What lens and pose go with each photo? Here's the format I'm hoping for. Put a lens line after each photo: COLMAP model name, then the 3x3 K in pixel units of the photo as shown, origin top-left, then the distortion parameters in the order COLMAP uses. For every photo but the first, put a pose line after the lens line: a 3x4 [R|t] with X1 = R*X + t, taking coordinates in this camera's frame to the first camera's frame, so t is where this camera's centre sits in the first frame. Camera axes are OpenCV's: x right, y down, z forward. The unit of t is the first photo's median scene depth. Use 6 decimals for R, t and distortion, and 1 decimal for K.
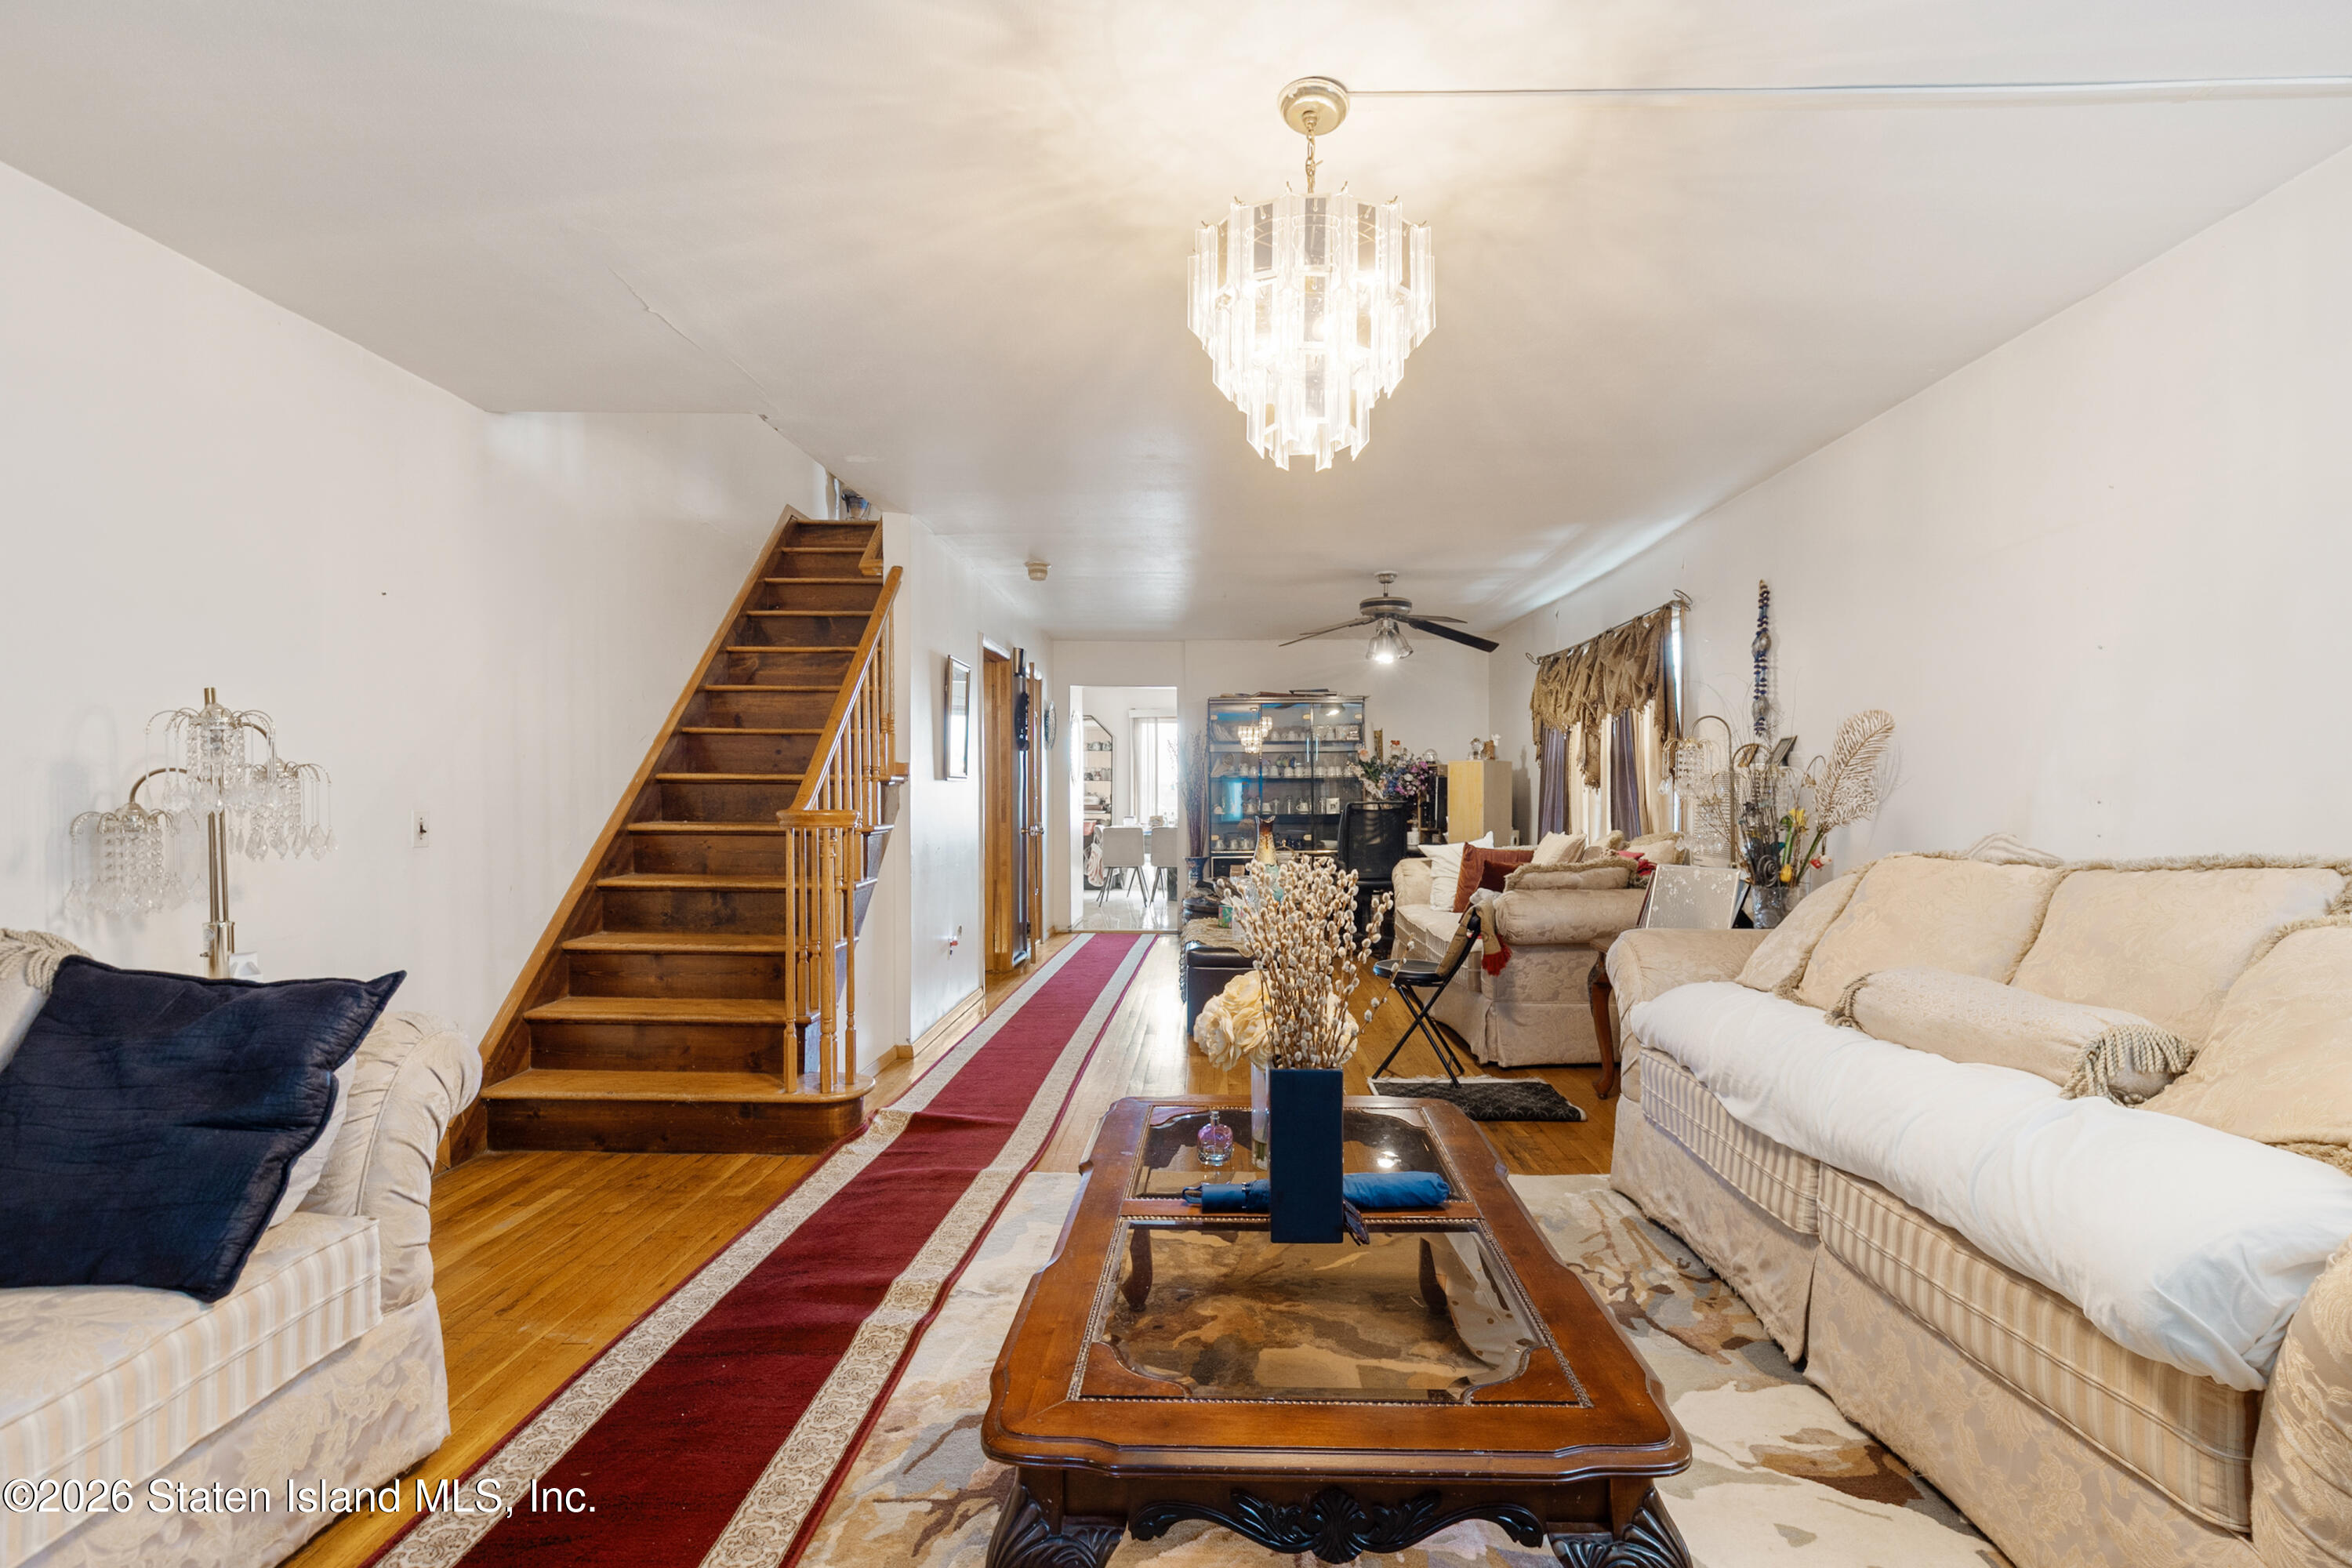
lens RADIAL K [[1066.6, 0, 1185.4], [0, 1066.6, 802.0], [0, 0, 1]] dist [0.009421, -0.000750]
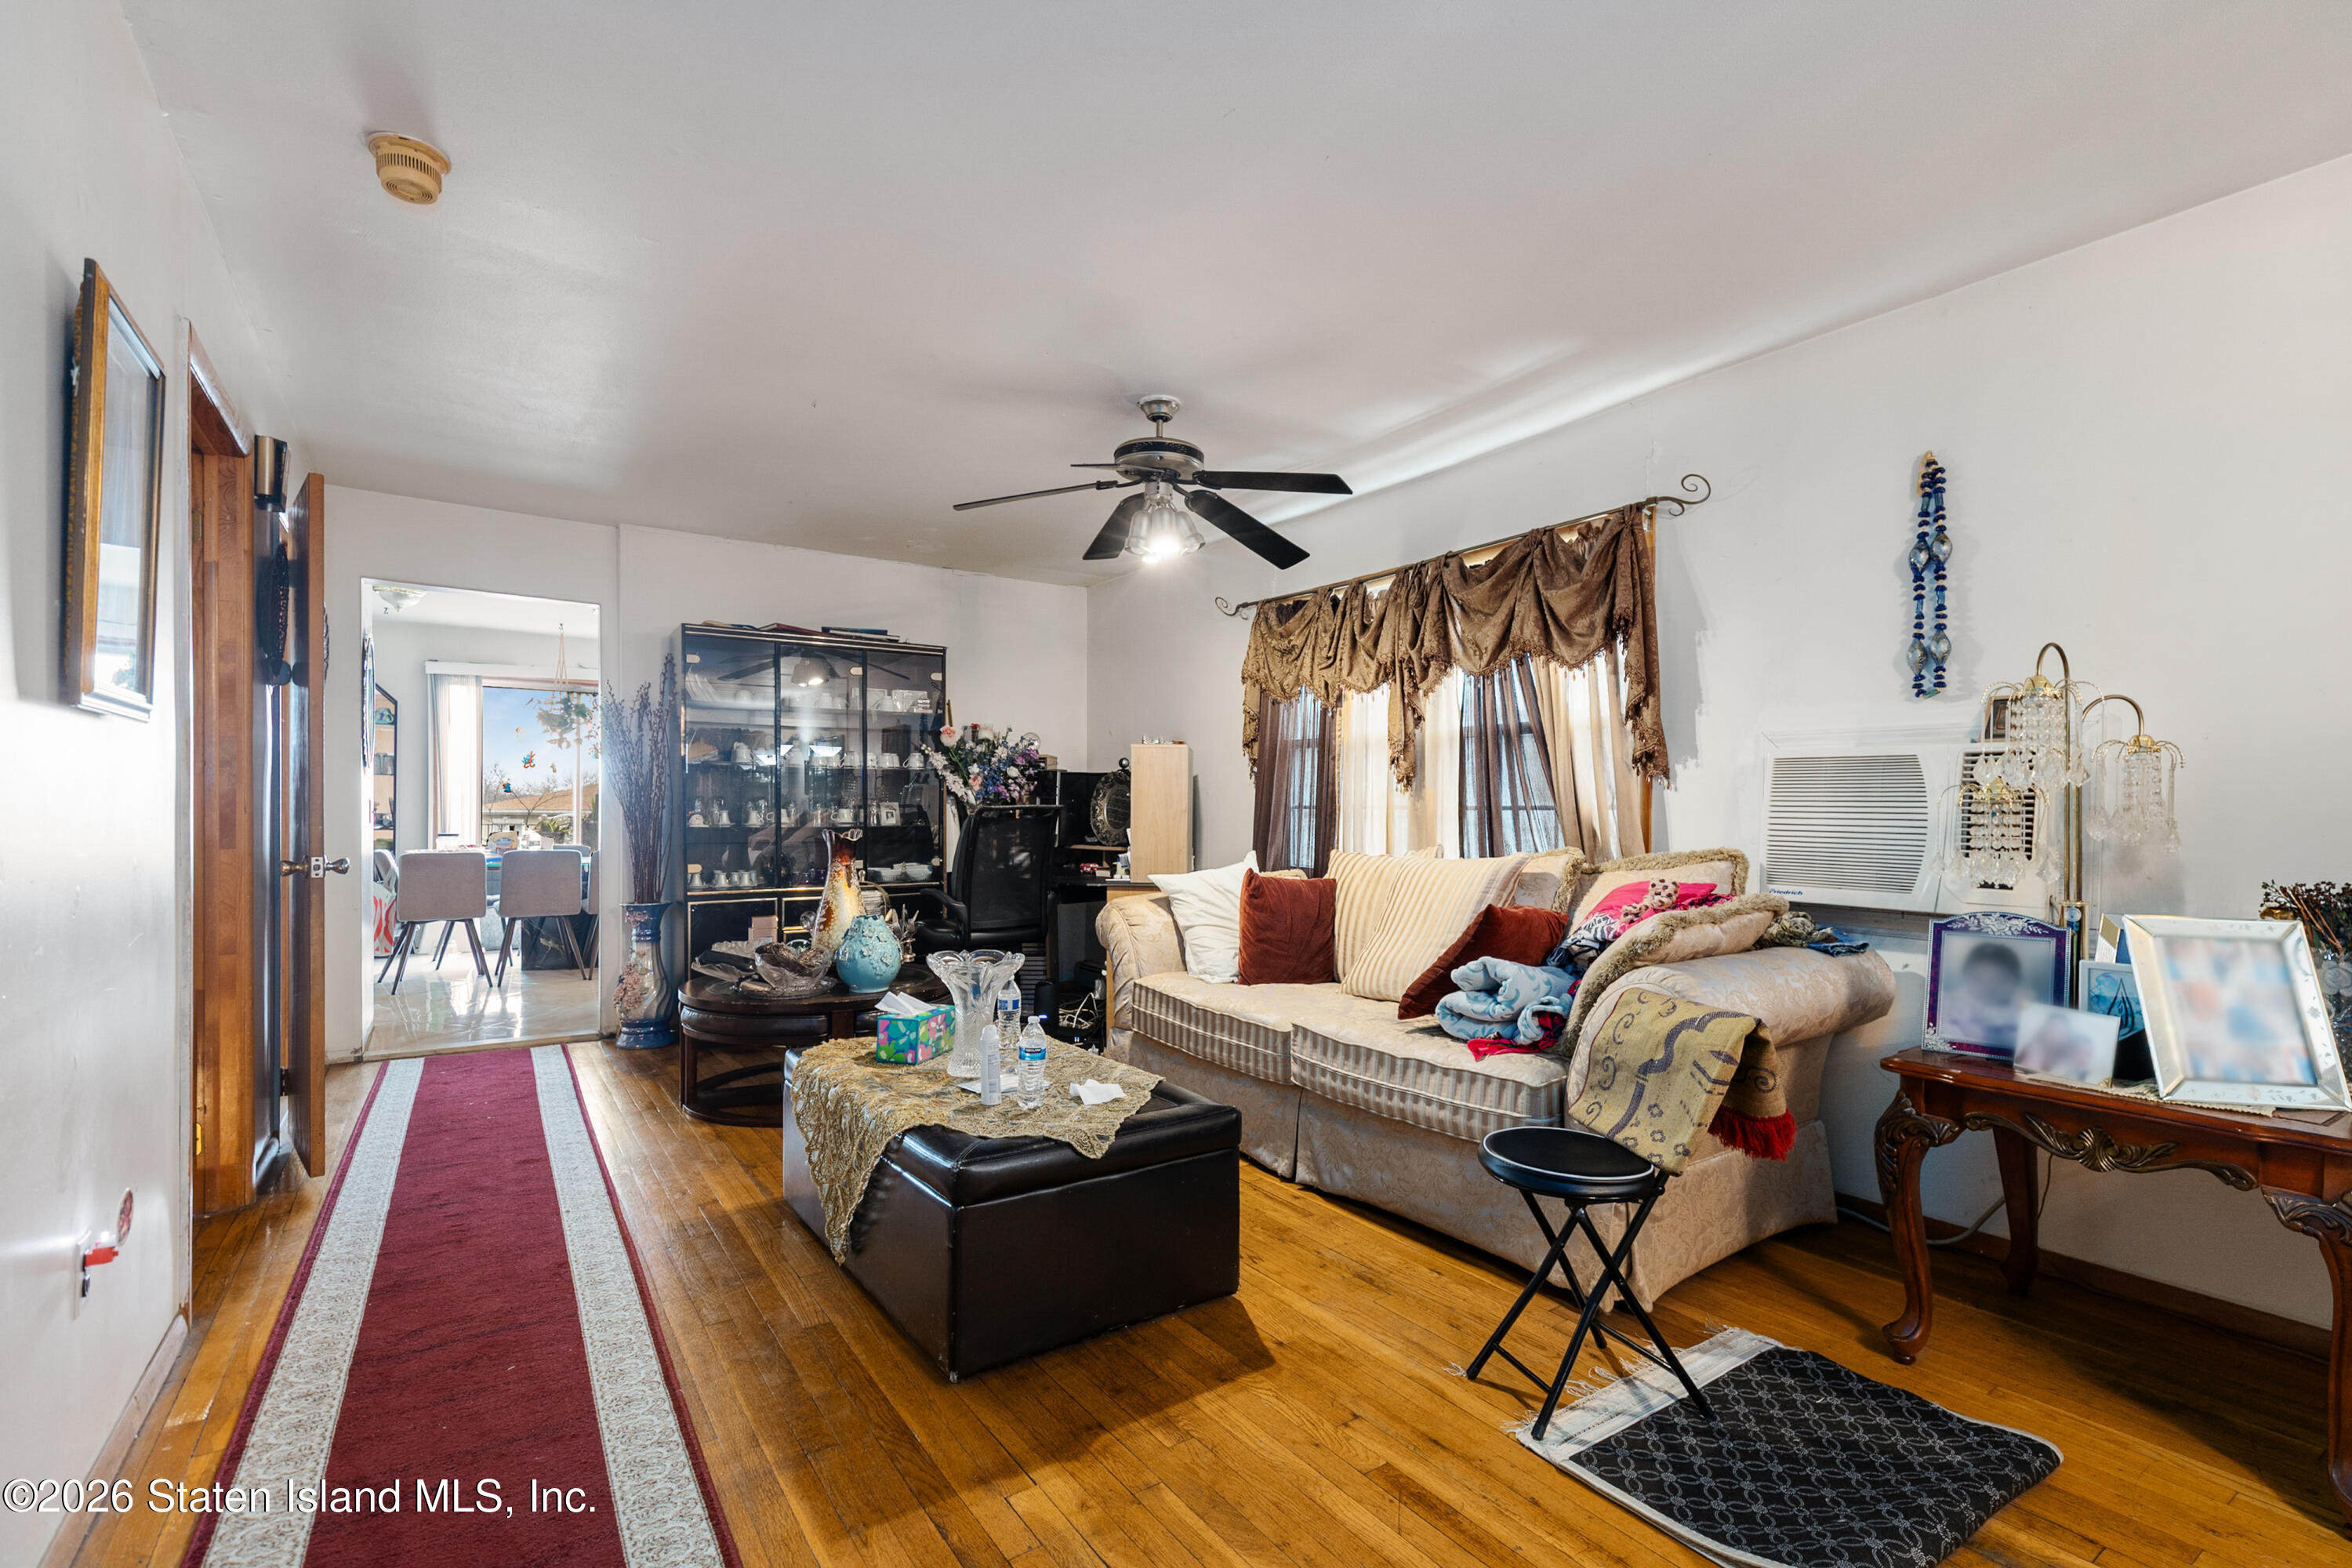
lens RADIAL K [[1082.8, 0, 1209.4], [0, 1082.8, 826.7], [0, 0, 1]] dist [-0.000202, -0.000350]
pose [[0.804384, -0.003286, 0.594100, -0.110465], [-0.002045, 0.999963, 0.008301, 0.006260], [-0.594106, -0.007892, 0.804348, 0.425142]]
